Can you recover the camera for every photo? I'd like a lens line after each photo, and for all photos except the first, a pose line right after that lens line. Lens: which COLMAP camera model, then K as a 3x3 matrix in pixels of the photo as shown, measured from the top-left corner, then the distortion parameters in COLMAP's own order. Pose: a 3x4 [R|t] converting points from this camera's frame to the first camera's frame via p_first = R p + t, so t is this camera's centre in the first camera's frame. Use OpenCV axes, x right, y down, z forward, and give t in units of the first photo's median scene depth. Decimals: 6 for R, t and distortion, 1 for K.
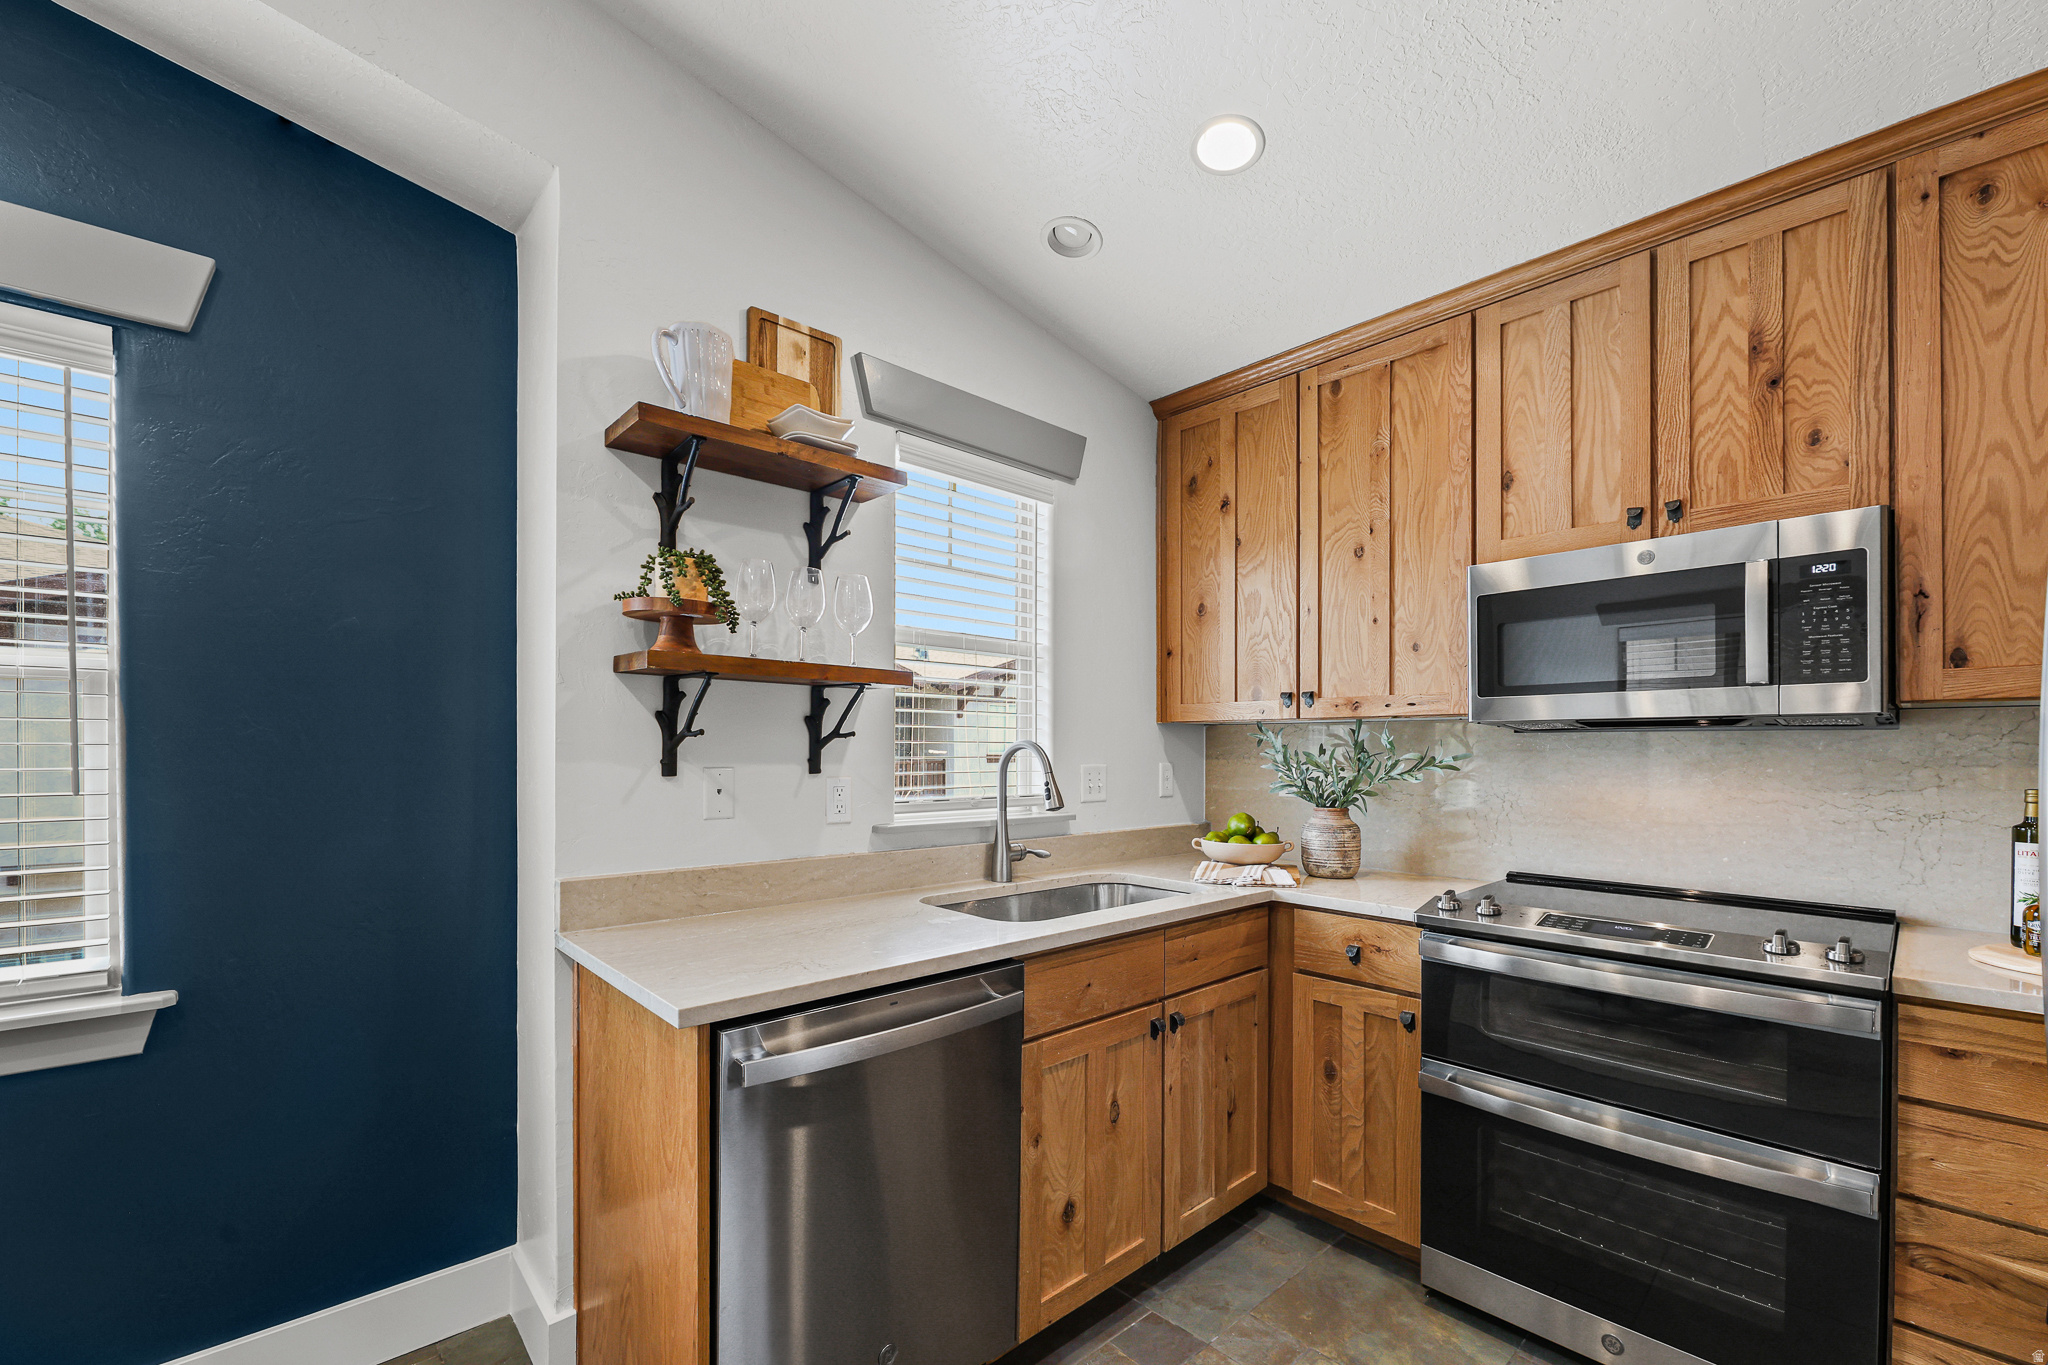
lens RADIAL K [[853.0, 0, 1016.5], [0, 853.0, 754.7], [0, 0, 1]] dist [-0.006806, -0.000143]
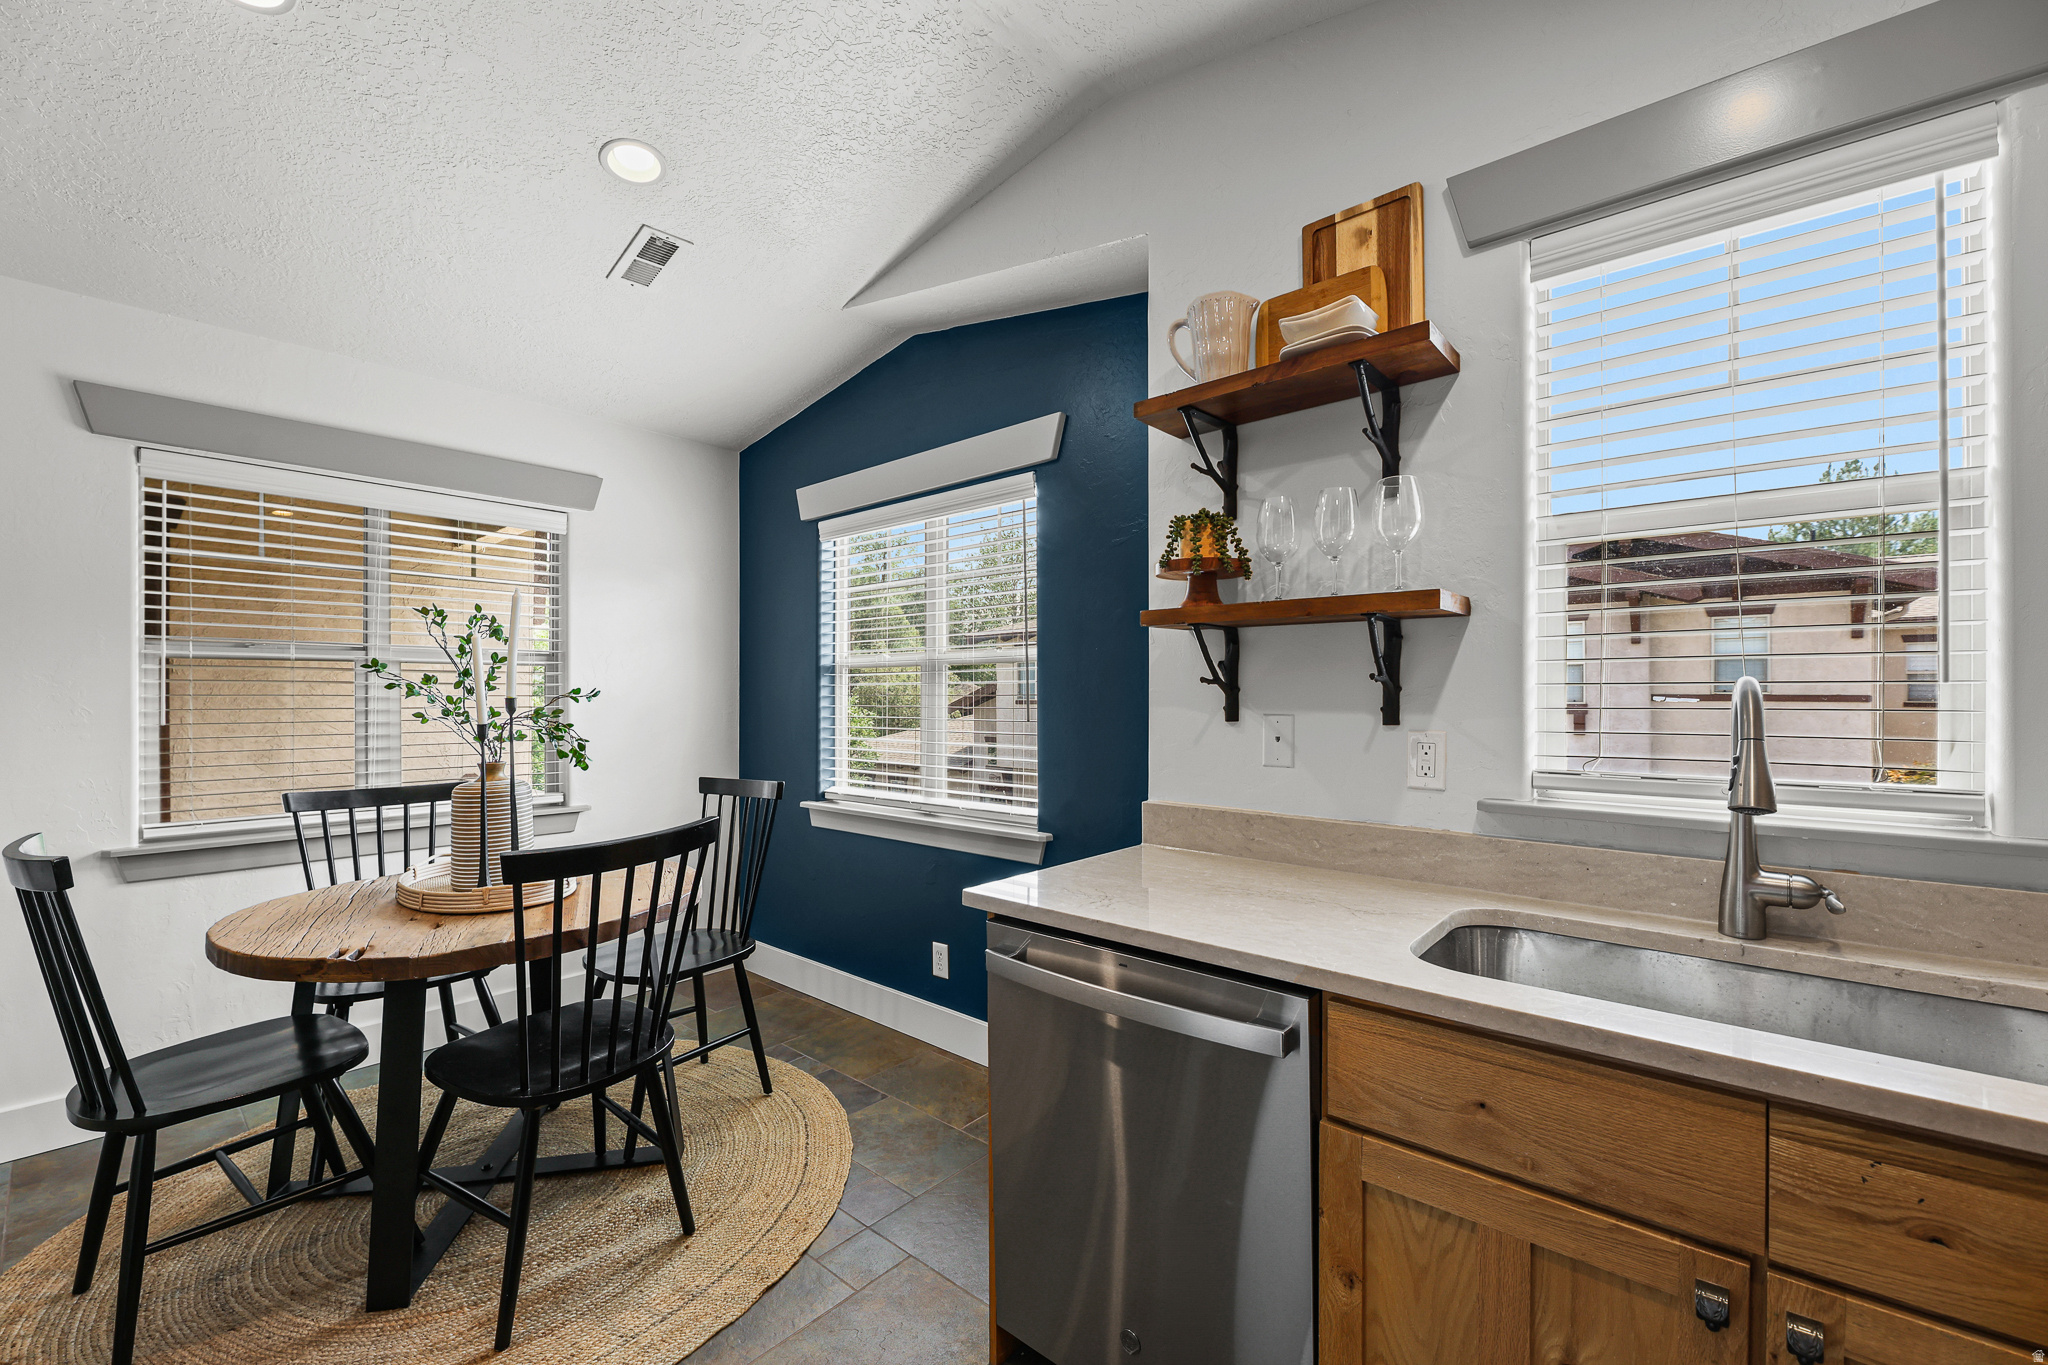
lens RADIAL K [[835.3, 0, 1014.8], [0, 835.3, 697.1], [0, 0, 1]] dist [-0.001912, -0.000232]
pose [[0.099993, -0.003872, -0.994981, 0.664308], [-0.003728, 0.999984, -0.004266, -0.000371], [0.994981, 0.004136, 0.099977, 0.682665]]
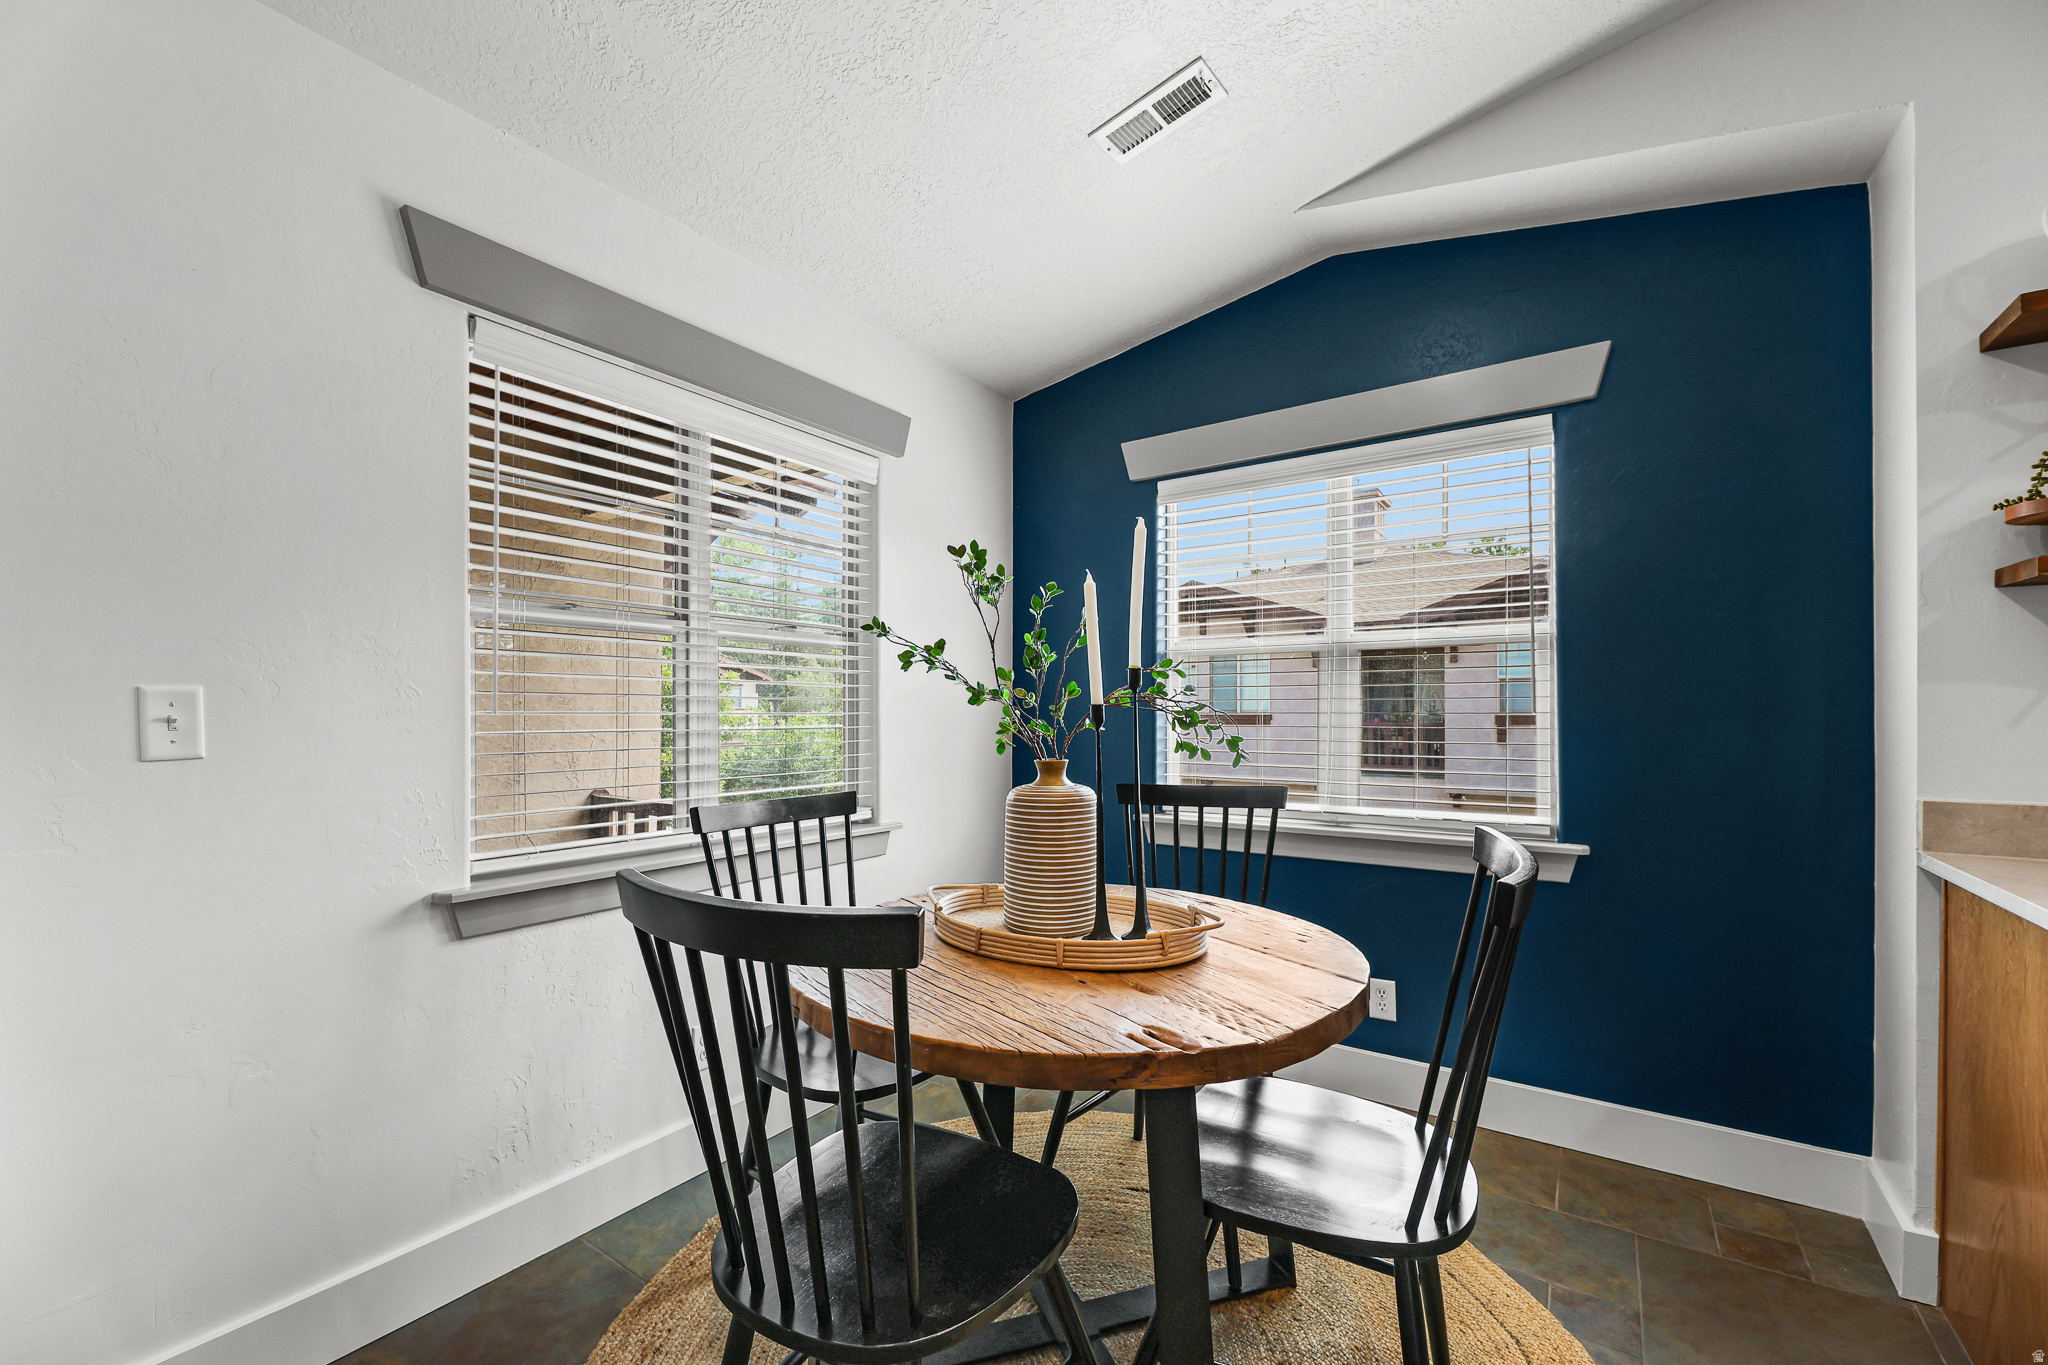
lens RADIAL K [[842.1, 0, 1003.2], [0, 842.1, 716.3], [0, 0, 1]] dist [-0.009020, -0.000781]
pose [[0.210999, -0.003313, -0.977481, 0.200972], [-0.001890, 0.999991, -0.003798, 0.054425], [0.977484, 0.002649, 0.210991, -0.279475]]
